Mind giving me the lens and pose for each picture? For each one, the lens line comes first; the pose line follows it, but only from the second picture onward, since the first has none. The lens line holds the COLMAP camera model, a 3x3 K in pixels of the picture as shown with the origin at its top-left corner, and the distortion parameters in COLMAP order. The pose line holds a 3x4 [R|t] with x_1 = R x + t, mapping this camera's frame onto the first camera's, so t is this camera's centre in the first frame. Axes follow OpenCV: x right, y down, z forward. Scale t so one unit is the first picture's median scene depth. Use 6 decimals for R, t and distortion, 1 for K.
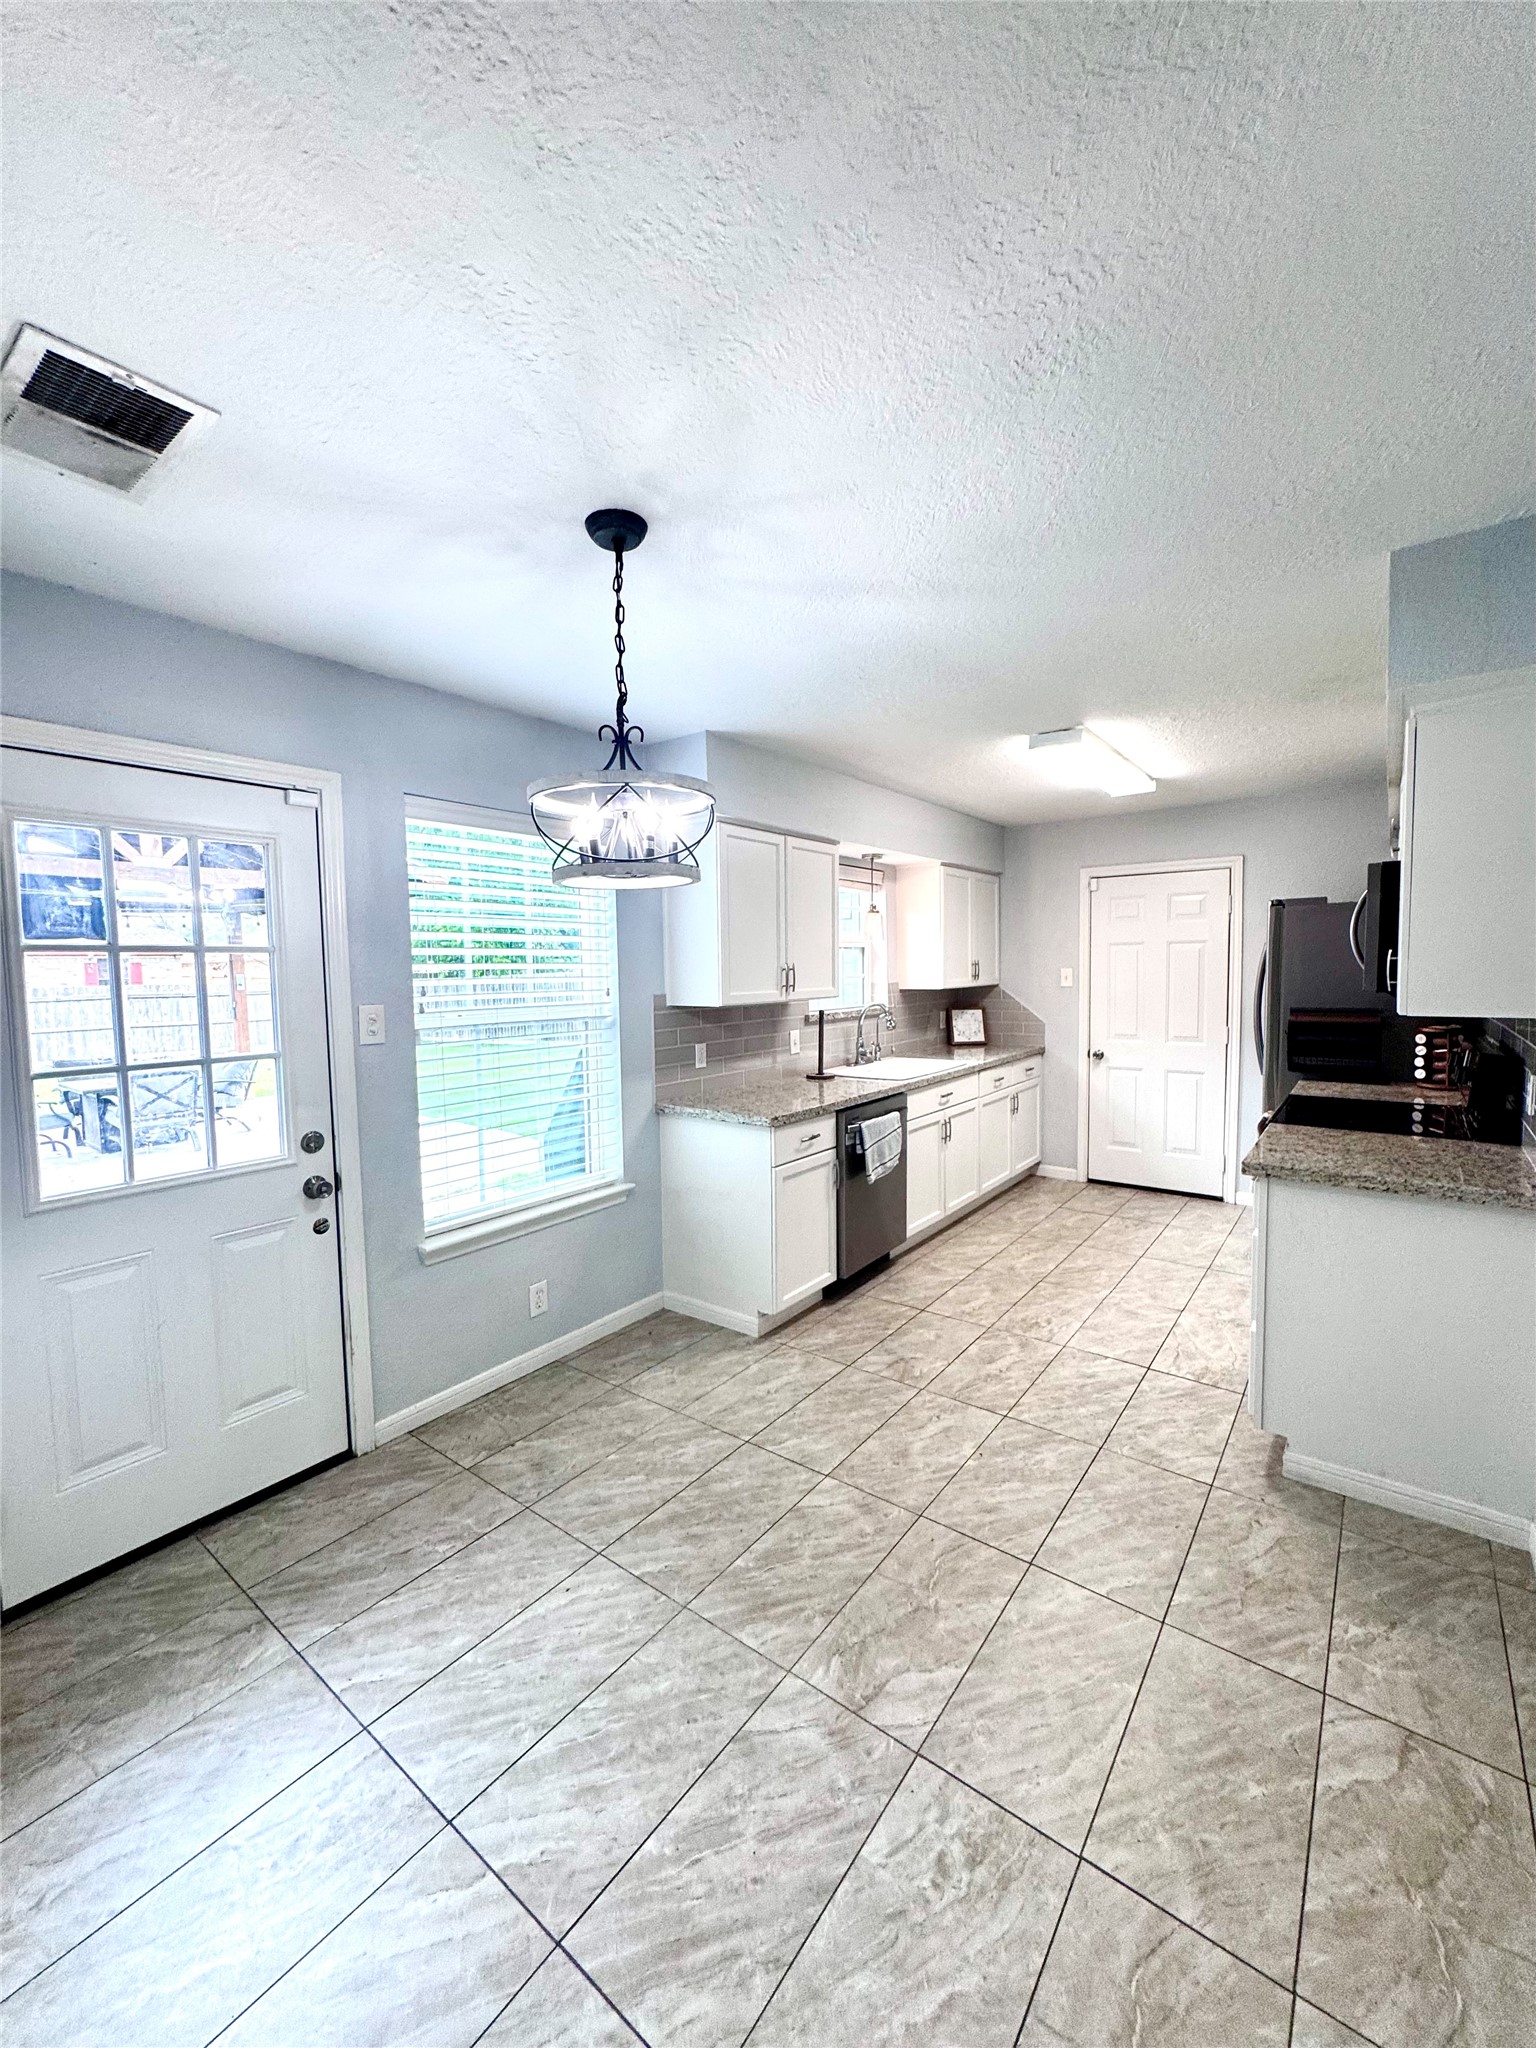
lens RADIAL K [[818.4, 0, 768.0], [0, 818.4, 1024.0], [0, 0, 1]] dist [-0.000576, 0.000231]
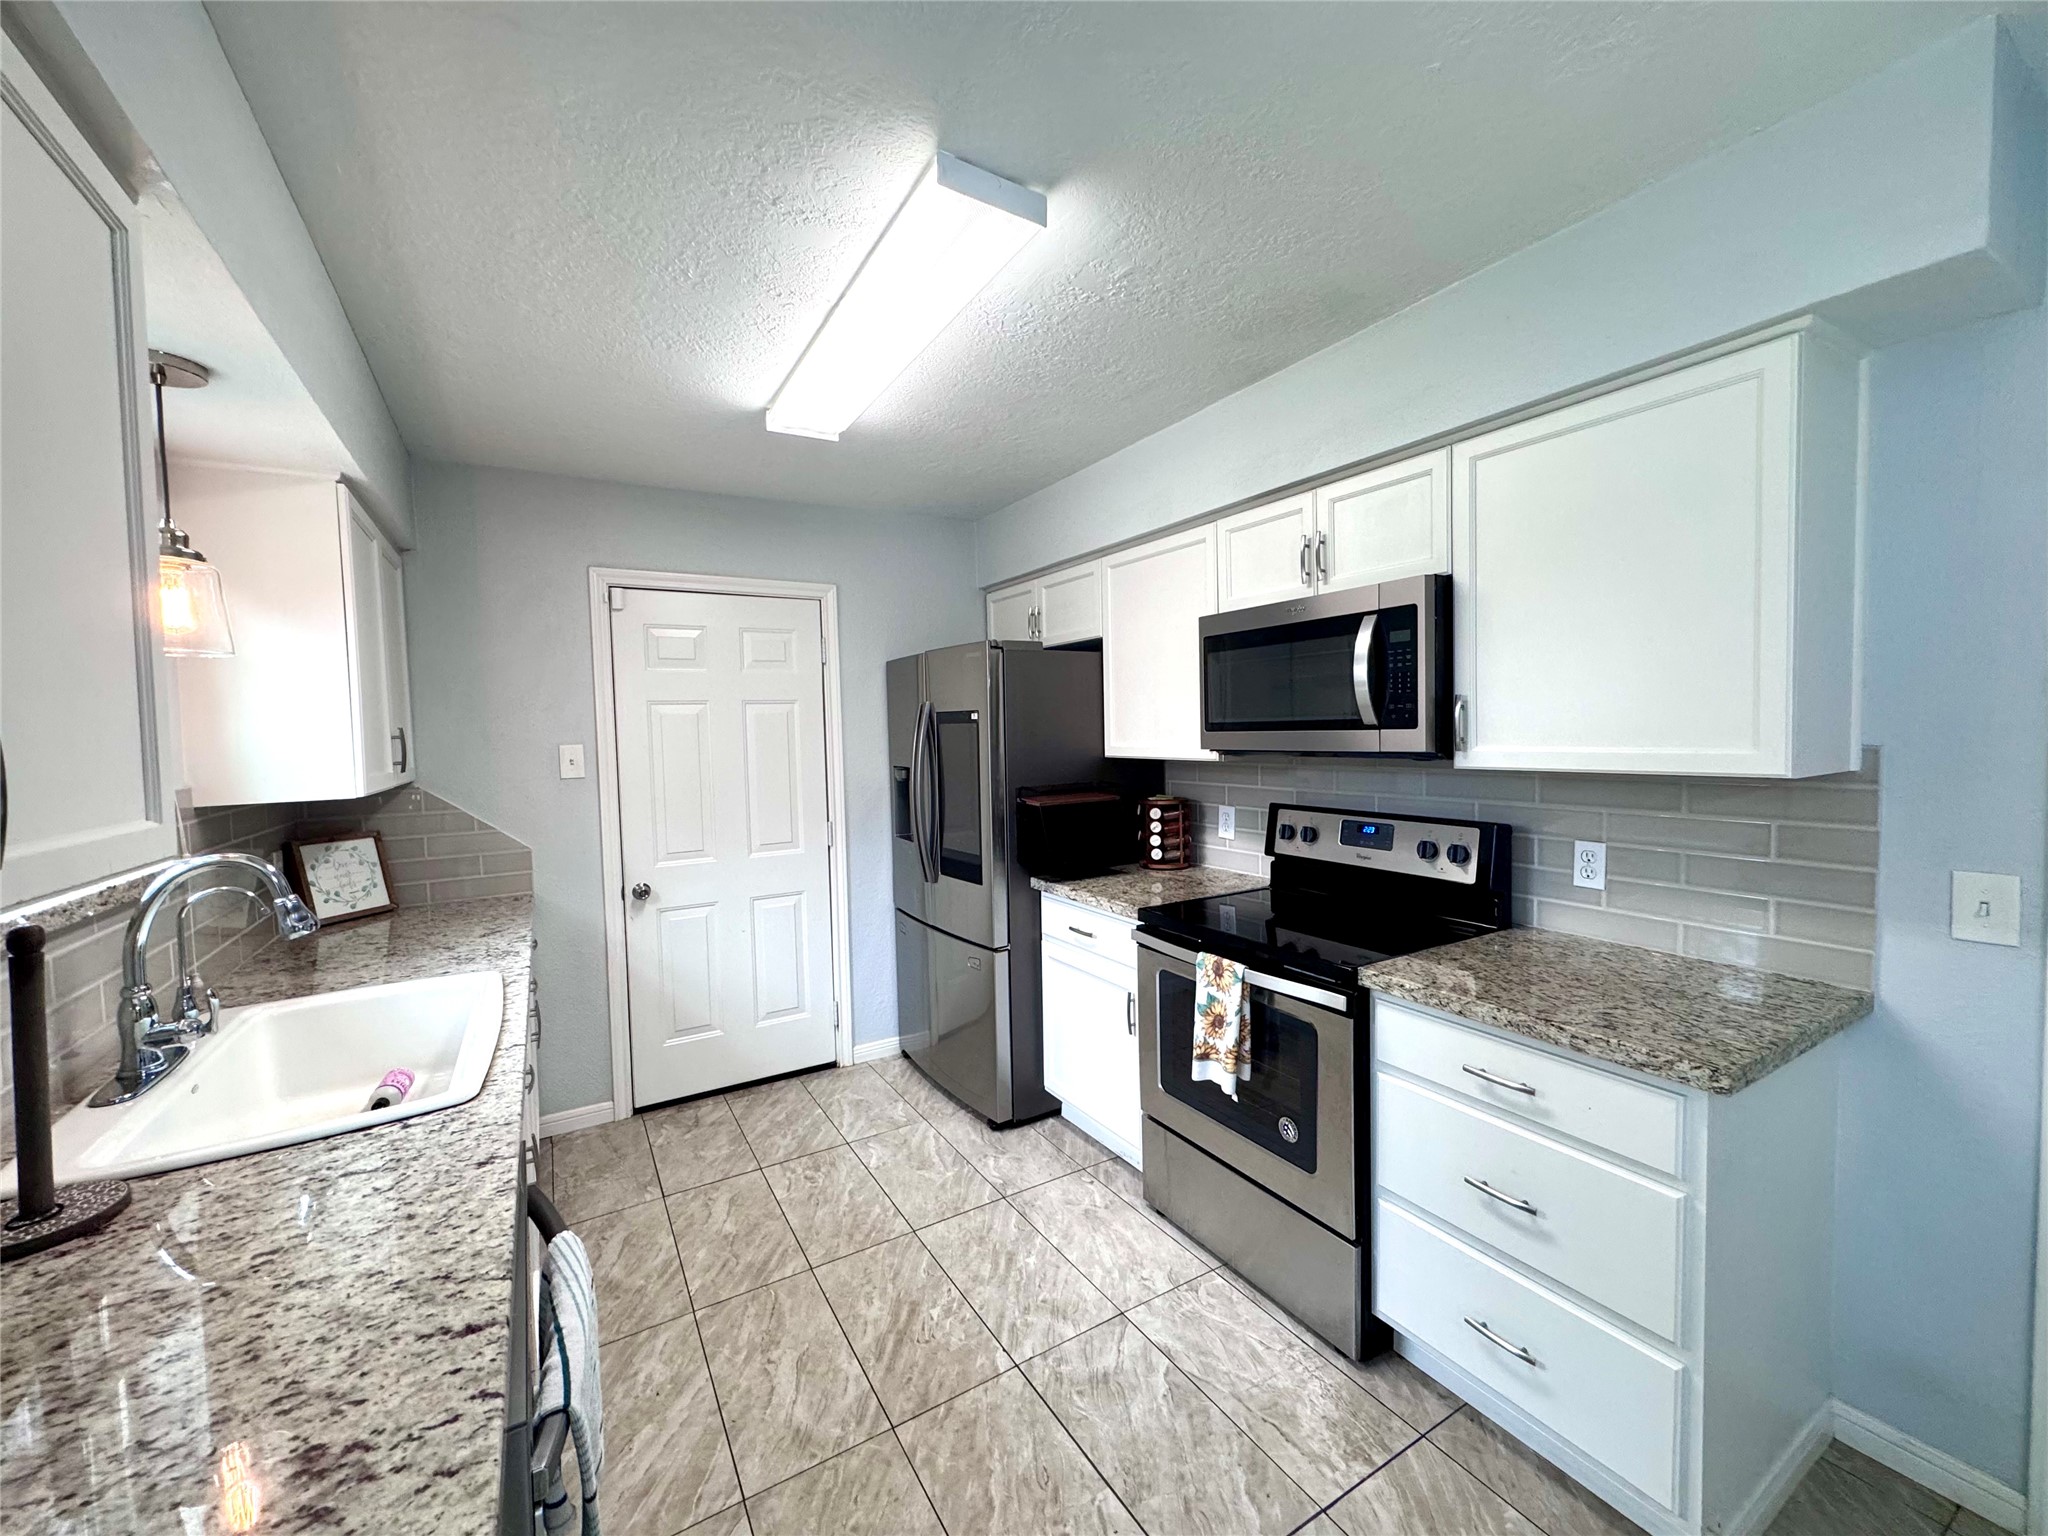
lens RADIAL K [[818.4, 0, 1021.2], [0, 818.4, 764.1], [0, 0, 1]] dist [-0.000576, 0.000231]
pose [[0.374516, -0.035345, 0.926547, -0.068089], [0.085720, 0.996314, 0.003358, -0.068201], [-0.923250, 0.078165, 0.376165, 1.129396]]
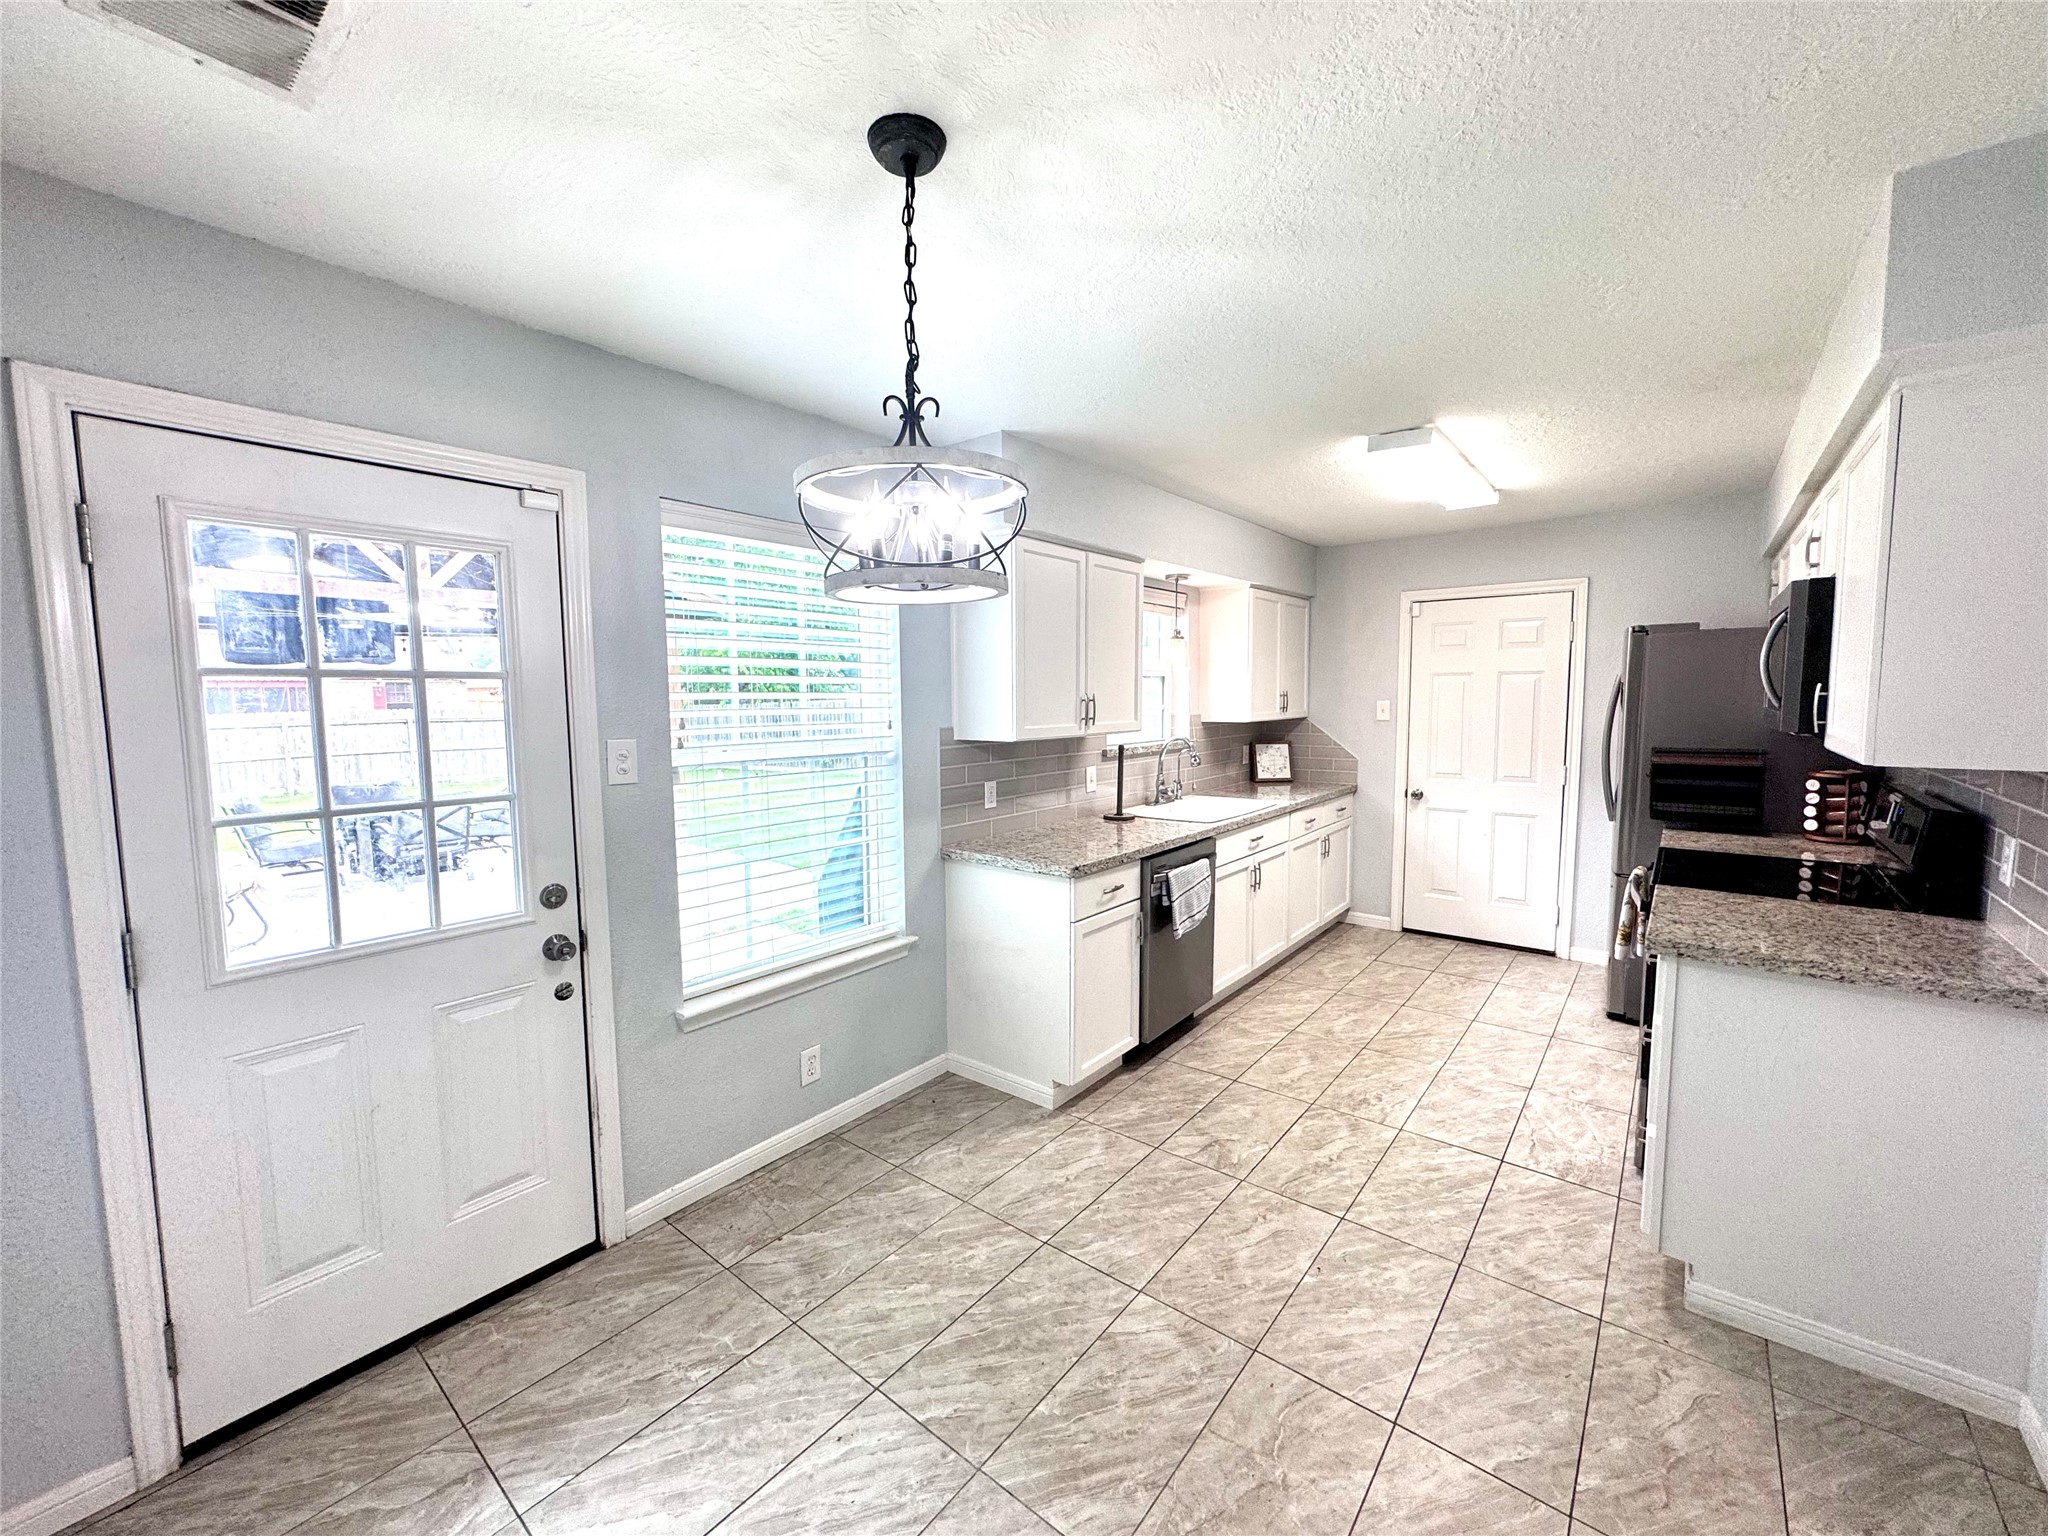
lens RADIAL K [[818.4, 0, 1021.2], [0, 818.4, 764.1], [0, 0, 1]] dist [-0.000576, 0.000231]
pose [[0.999487, 0.009350, -0.030628, -0.030928], [-0.008906, 0.999854, 0.014599, -0.013462], [0.030760, -0.014319, 0.999424, 0.139659]]
